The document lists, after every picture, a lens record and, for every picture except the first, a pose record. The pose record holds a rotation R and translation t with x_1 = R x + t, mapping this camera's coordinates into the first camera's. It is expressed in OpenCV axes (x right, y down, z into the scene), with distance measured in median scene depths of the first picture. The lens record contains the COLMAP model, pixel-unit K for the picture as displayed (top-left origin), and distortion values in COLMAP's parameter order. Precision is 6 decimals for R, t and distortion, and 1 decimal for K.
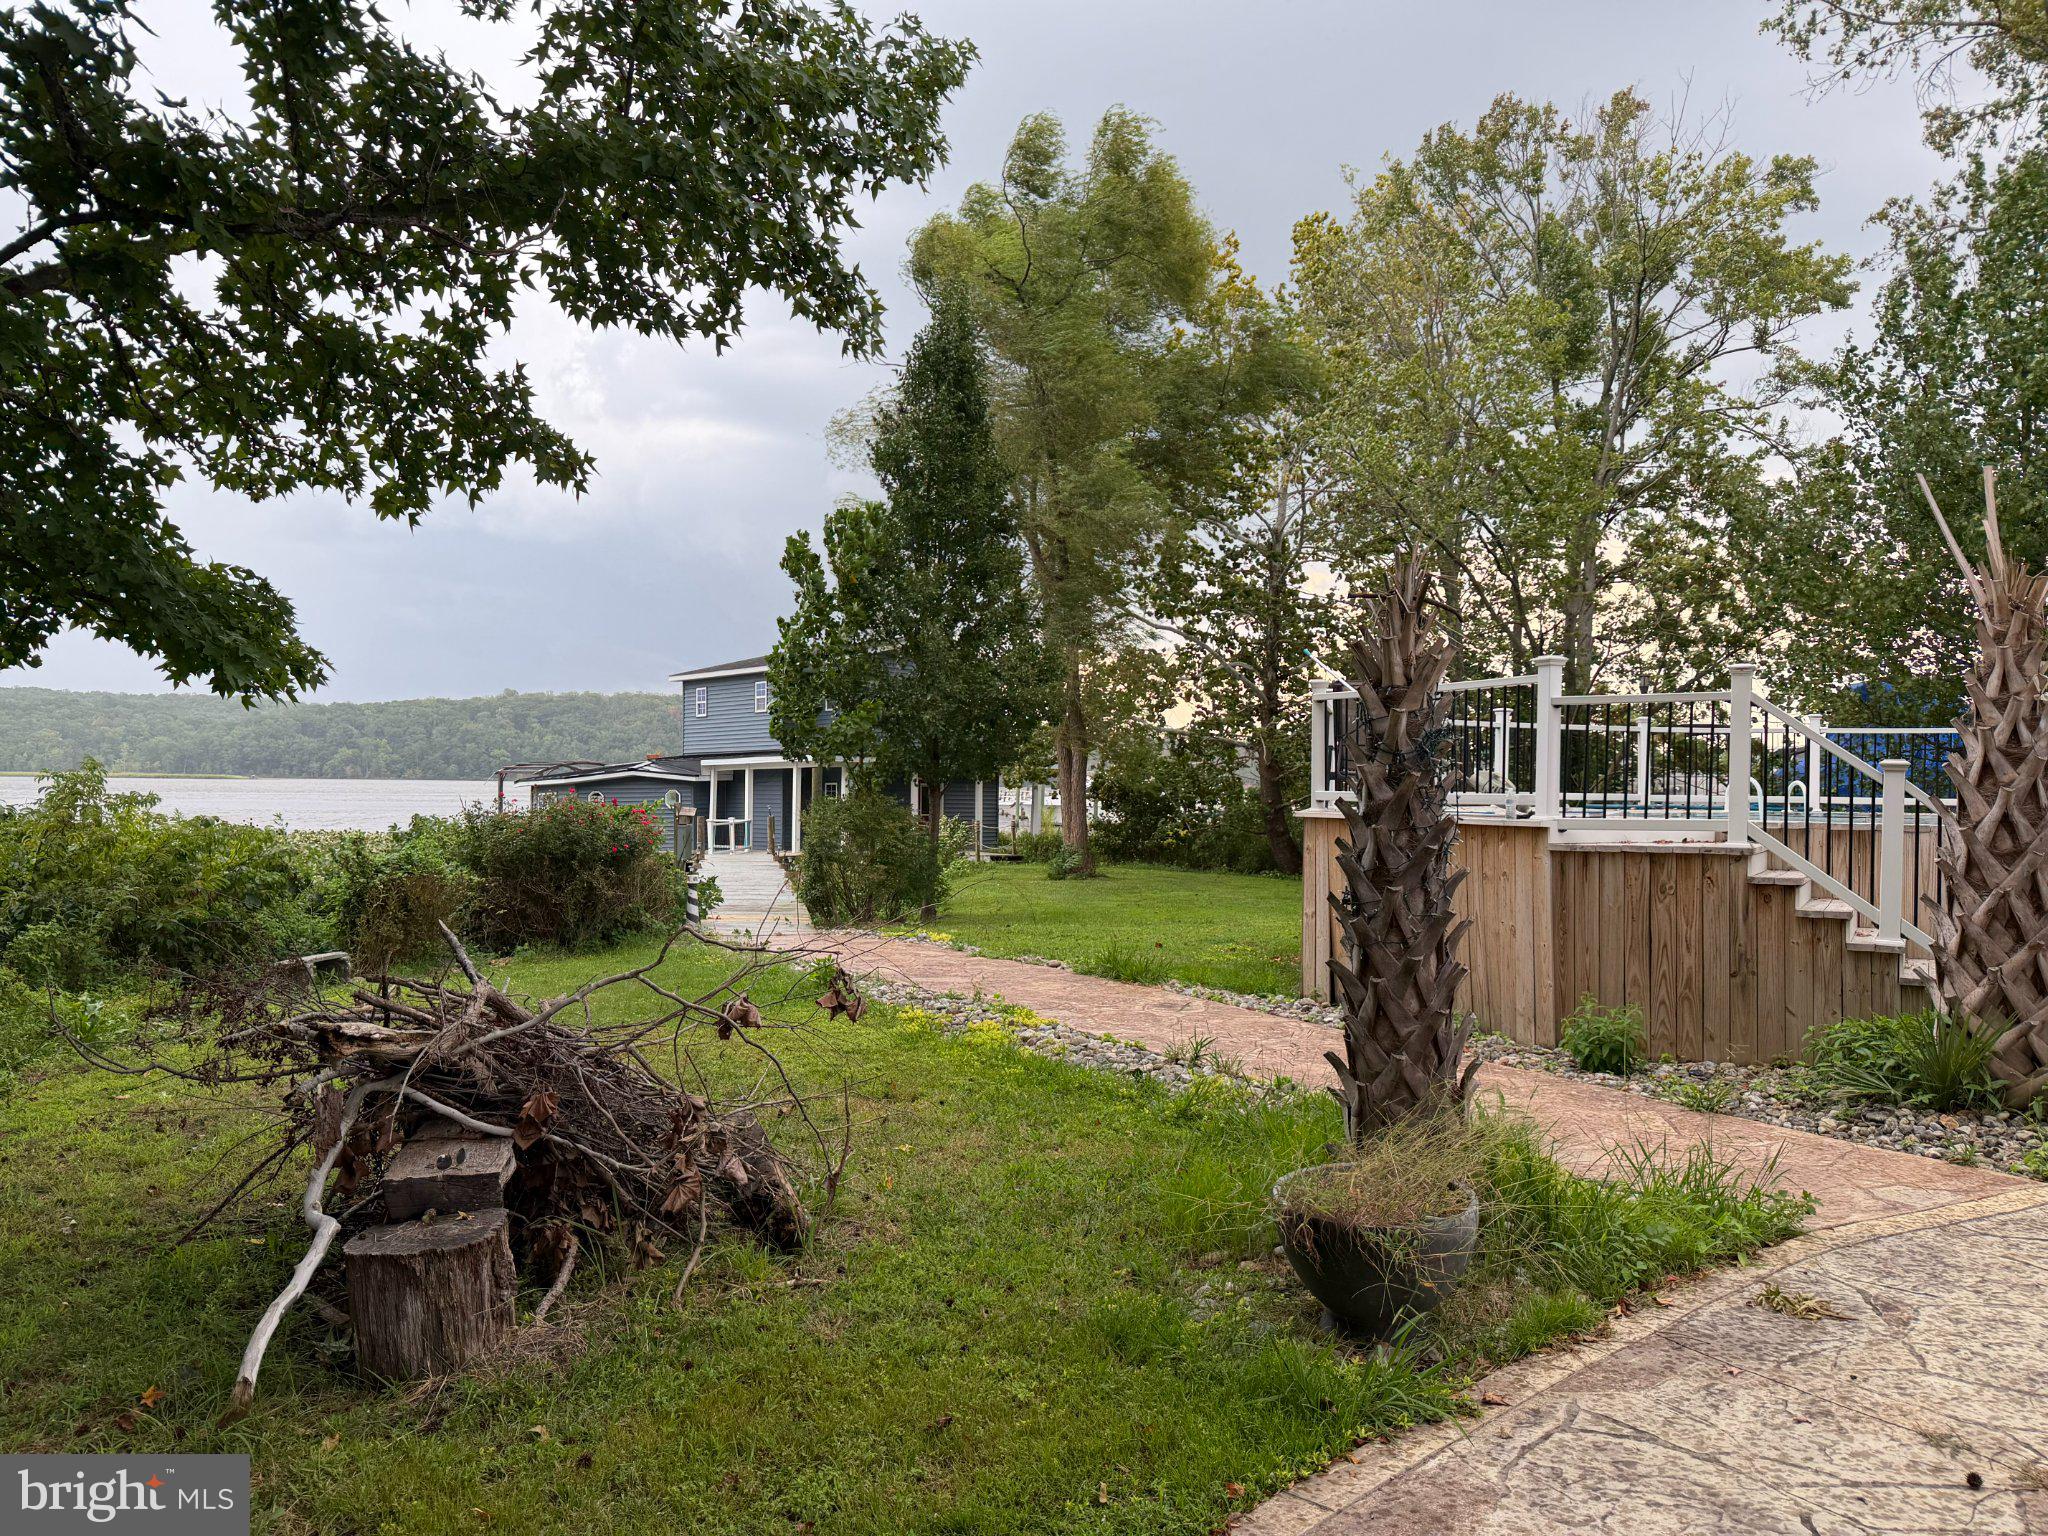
lens RADIAL K [[1441.9, 0, 1024.2], [0, 1441.9, 767.3], [0, 0, 1]] dist [0.033762, -0.052476]
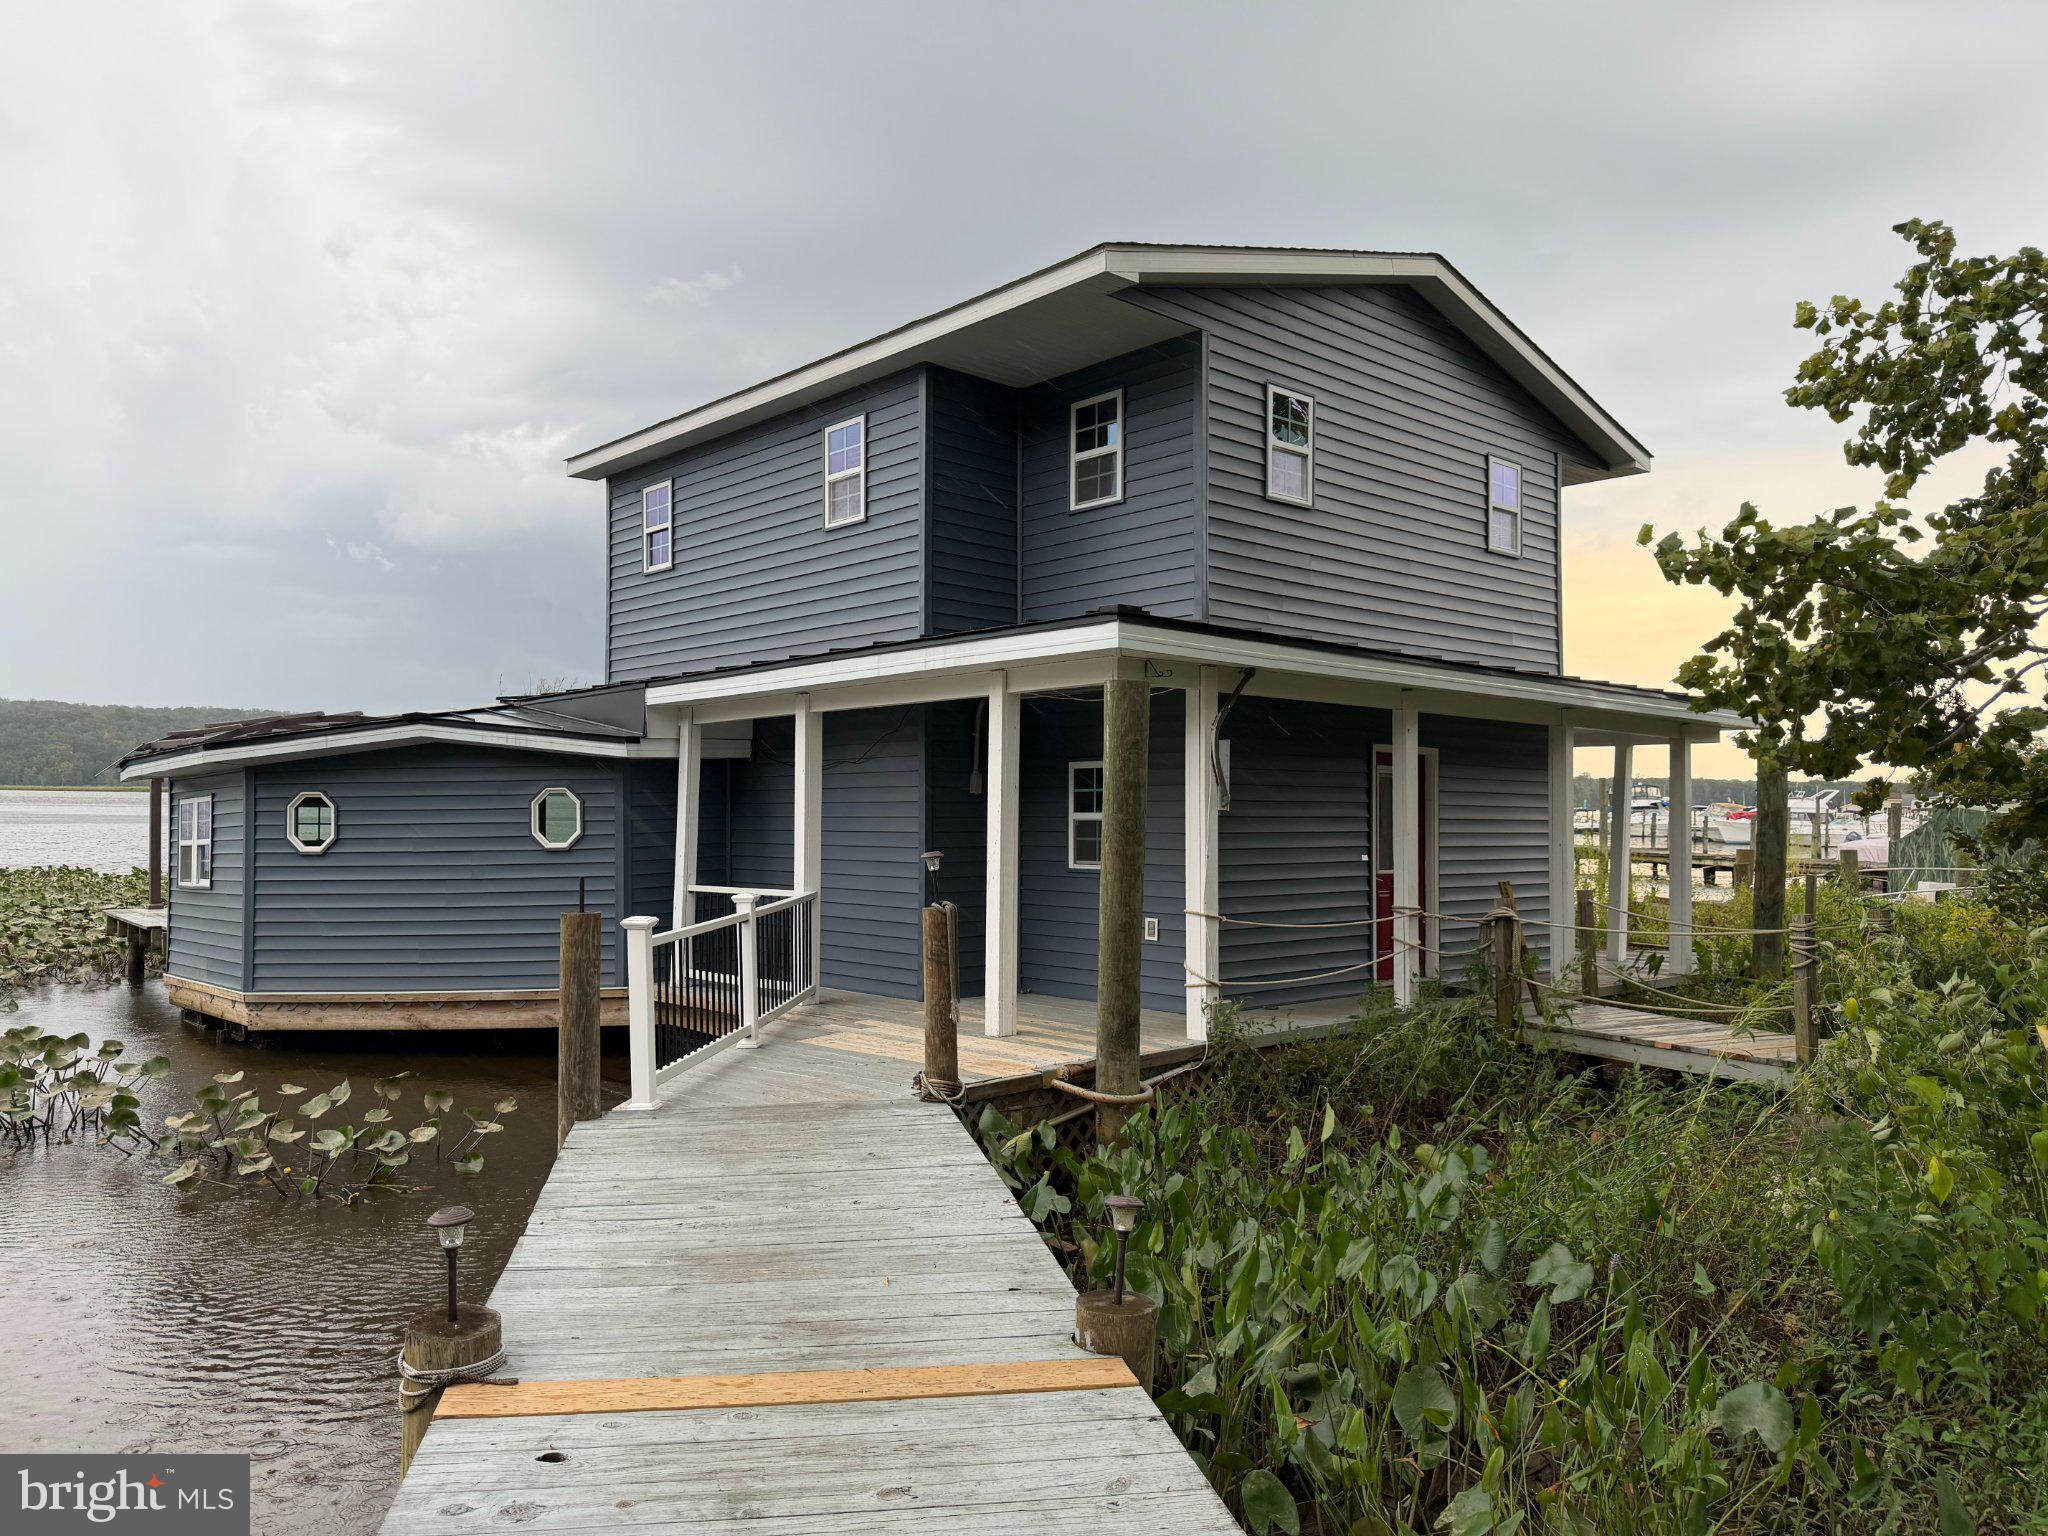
lens RADIAL K [[1441.9, 0, 1017.5], [0, 1441.9, 777.4], [0, 0, 1]] dist [0.033762, -0.052476]
pose [[0.999760, -0.001698, -0.021863, -0.152093], [0.001665, 0.999997, -0.001530, 0.015874], [0.021866, 0.001493, 0.999760, 0.761959]]
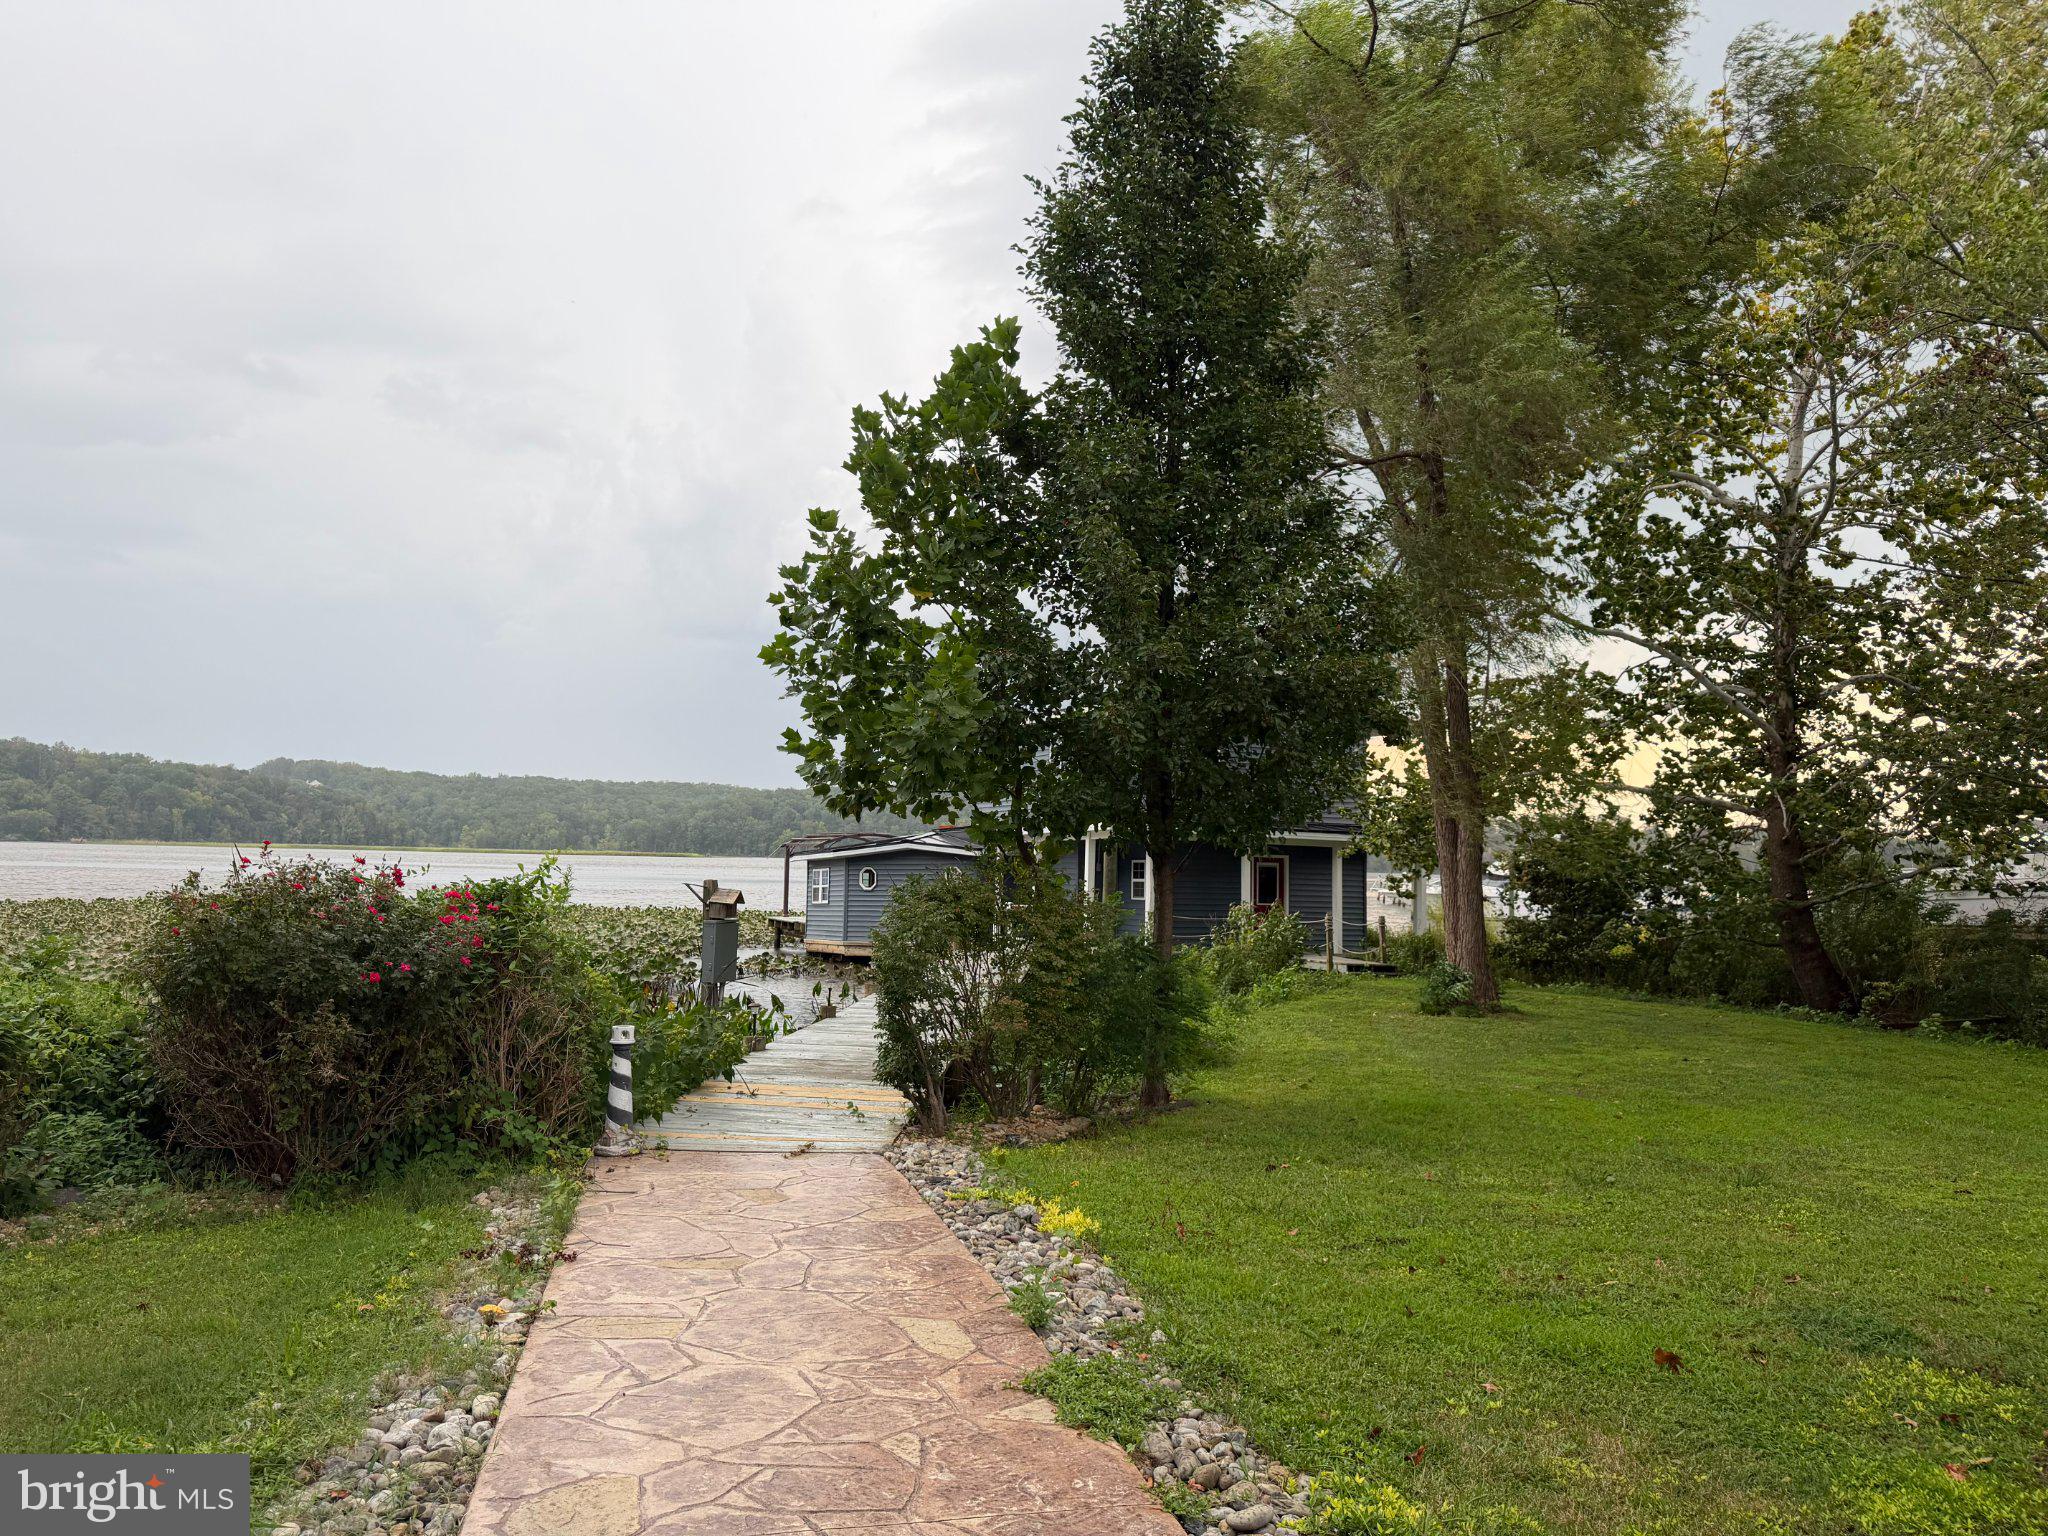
lens RADIAL K [[1441.9, 0, 1019.1], [0, 1441.9, 763.1], [0, 0, 1]] dist [0.033762, -0.052476]
pose [[0.958459, -0.011550, -0.284995, 0.023214], [-0.005329, 0.998280, -0.058377, 0.005423], [0.285179, 0.057471, 0.956750, 0.261921]]
